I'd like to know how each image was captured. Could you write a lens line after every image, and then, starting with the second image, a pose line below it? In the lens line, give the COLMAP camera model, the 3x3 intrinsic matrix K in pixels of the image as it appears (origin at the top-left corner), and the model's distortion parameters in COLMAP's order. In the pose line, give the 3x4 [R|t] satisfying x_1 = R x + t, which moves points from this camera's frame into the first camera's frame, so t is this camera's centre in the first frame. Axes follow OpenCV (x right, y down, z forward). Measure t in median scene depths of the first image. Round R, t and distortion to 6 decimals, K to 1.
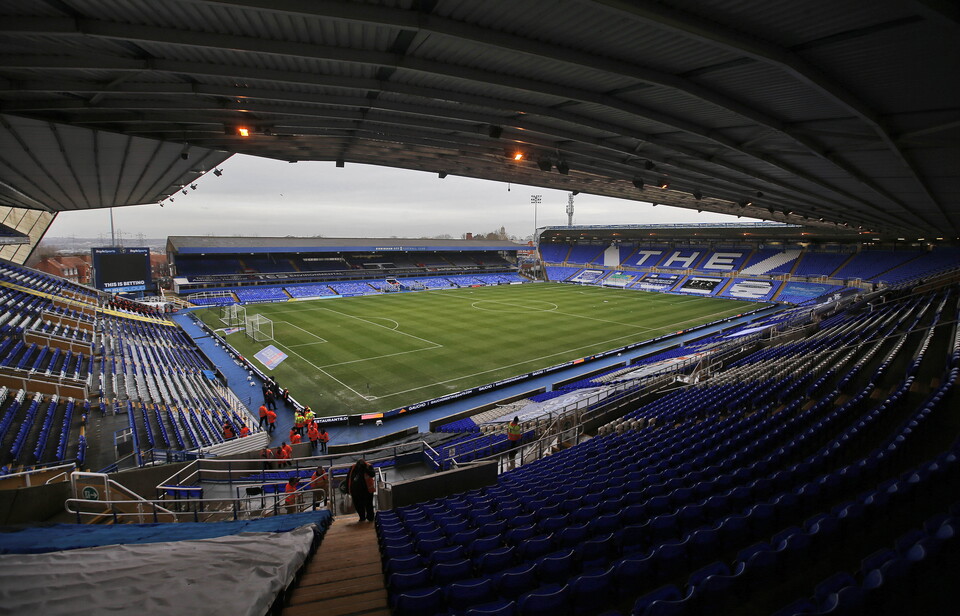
lens RADIAL K [[440.4, 0, 478.6], [0, 440.4, 294.7], [0, 0, 1]] dist [-0.045382, 0.016732]
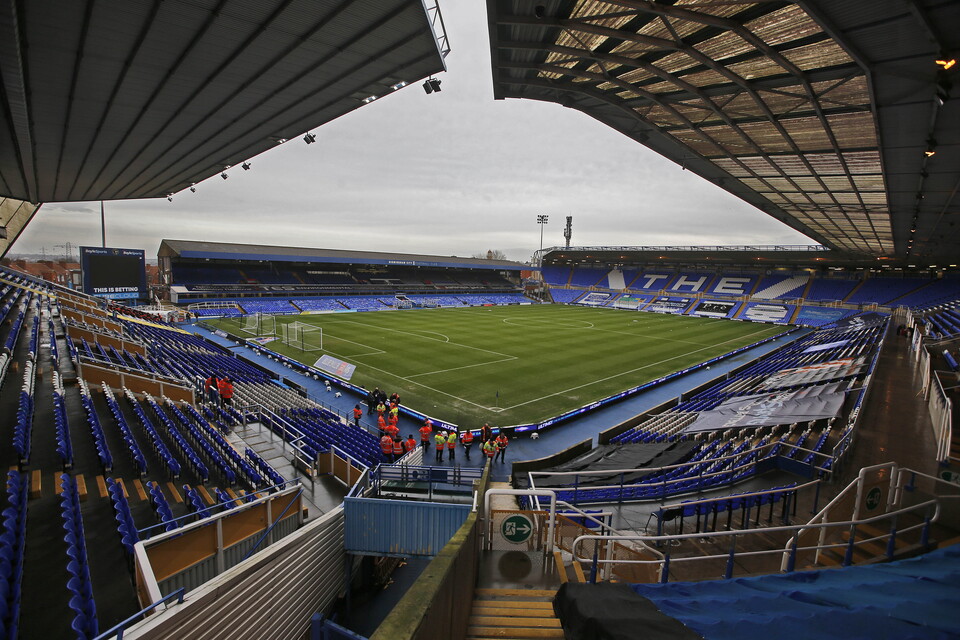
lens RADIAL K [[440.5, 0, 480.0], [0, 440.5, 320.0], [0, 0, 1]] dist [-0.045941, 0.017884]
pose [[0.996630, 0.017667, 0.080107, -0.128152], [-0.017162, 0.999828, -0.006988, 0.025127], [-0.080217, 0.005590, 0.996762, 0.055868]]
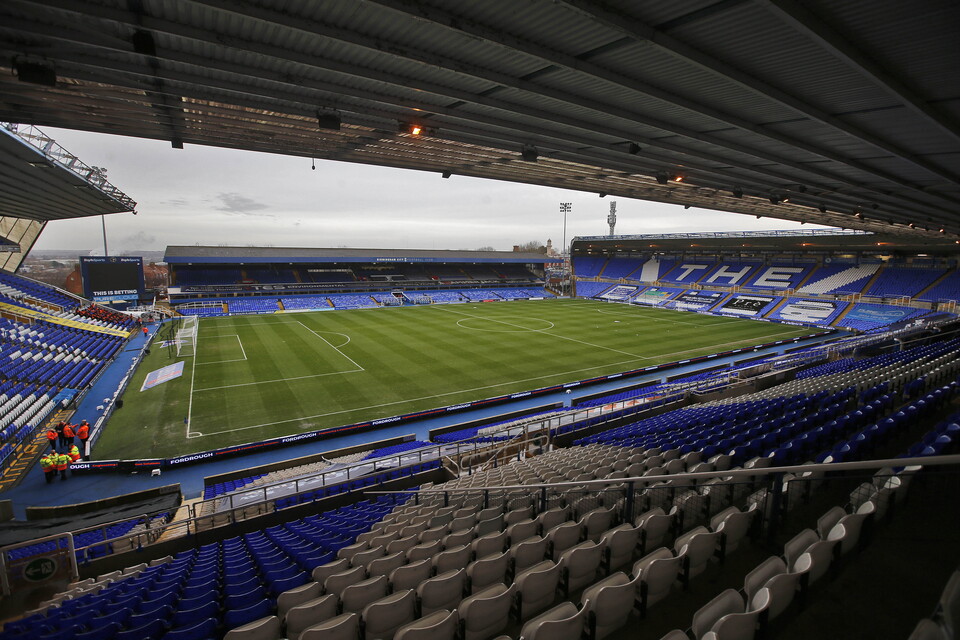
lens RADIAL K [[440.5, 0, 480.0], [0, 440.5, 320.0], [0, 0, 1]] dist [-0.045941, 0.017884]
pose [[0.989159, 0.024593, -0.144771, 0.143958], [-0.021125, 0.999453, 0.025444, -0.003961], [0.145318, -0.022109, 0.989138, 0.104219]]
